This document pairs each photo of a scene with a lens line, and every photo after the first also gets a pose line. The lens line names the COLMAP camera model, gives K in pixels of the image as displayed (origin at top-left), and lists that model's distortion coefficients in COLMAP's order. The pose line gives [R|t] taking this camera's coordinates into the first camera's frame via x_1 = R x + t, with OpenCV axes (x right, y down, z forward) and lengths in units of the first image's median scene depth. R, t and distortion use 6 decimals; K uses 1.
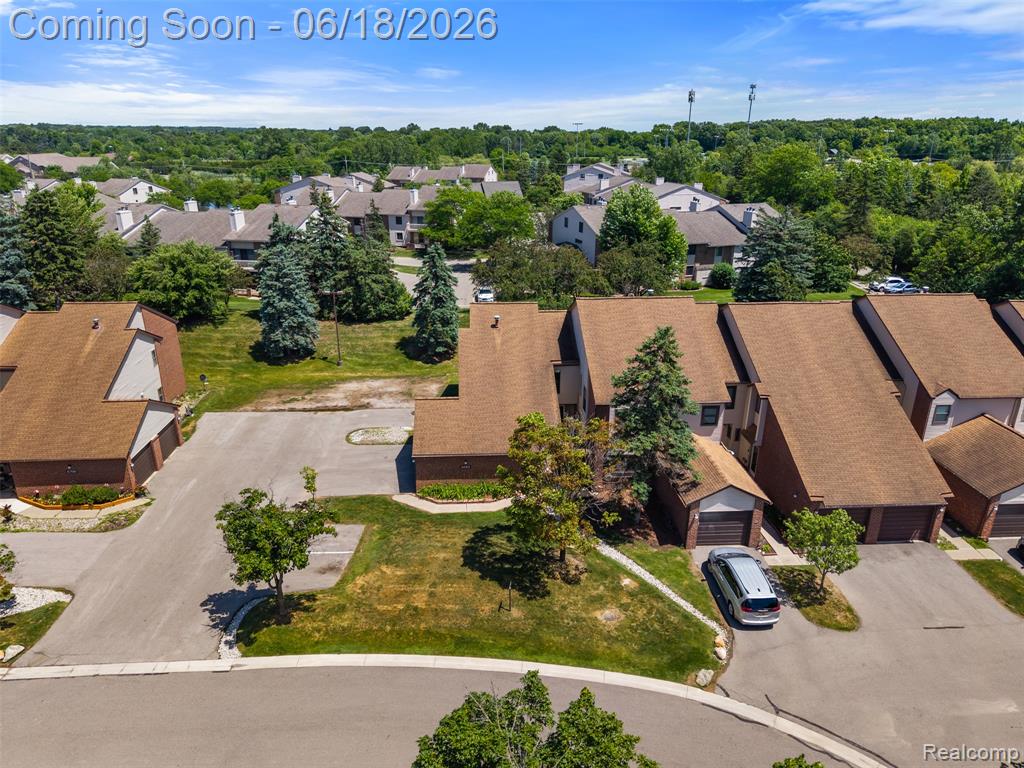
lens RADIAL K [[687.8, 0, 513.9], [0, 687.8, 385.7], [0, 0, 1]] dist [0.016244, -0.020044]
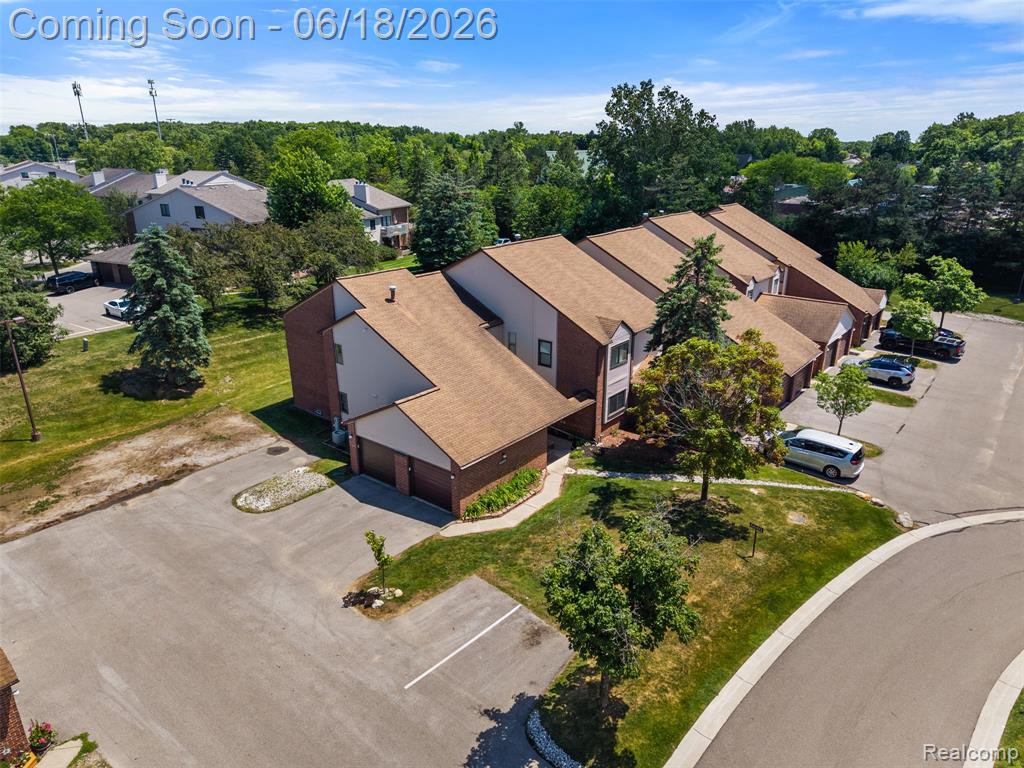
lens RADIAL K [[687.8, 0, 513.5], [0, 687.8, 386.0], [0, 0, 1]] dist [0.016244, -0.020044]
pose [[0.677699, -0.254239, 0.689990, -0.491529], [0.260393, 0.960500, 0.098159, -0.033130], [-0.687691, 0.113146, 0.717132, 0.349803]]
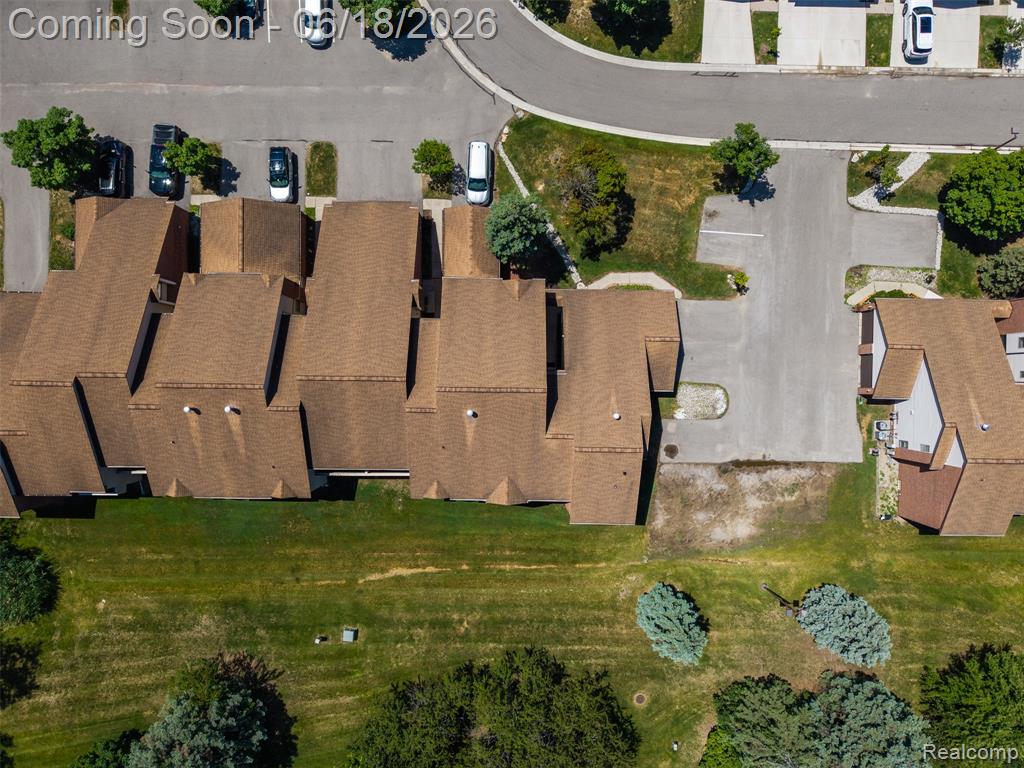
lens RADIAL K [[687.8, 0, 514.6], [0, 687.8, 384.1], [0, 0, 1]] dist [0.016244, -0.020044]
pose [[-0.996966, -0.076309, -0.015337, 0.150073], [0.012843, -0.355612, 0.934545, -1.050001], [-0.076768, 0.931513, 0.355513, 0.582070]]
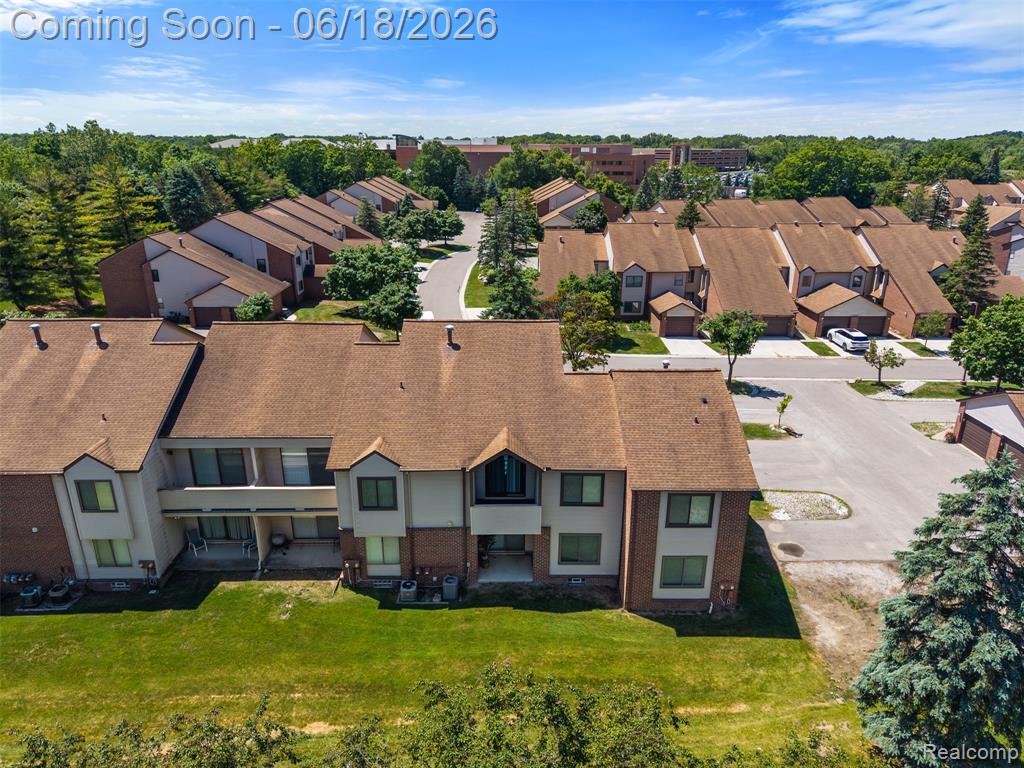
lens RADIAL K [[687.8, 0, 510.8], [0, 687.8, 387.7], [0, 0, 1]] dist [0.016244, -0.020044]
pose [[-0.998766, -0.030190, 0.039435, 0.106566], [0.002023, 0.768640, 0.639678, -0.525121], [-0.049623, 0.638969, -0.767630, 1.544031]]
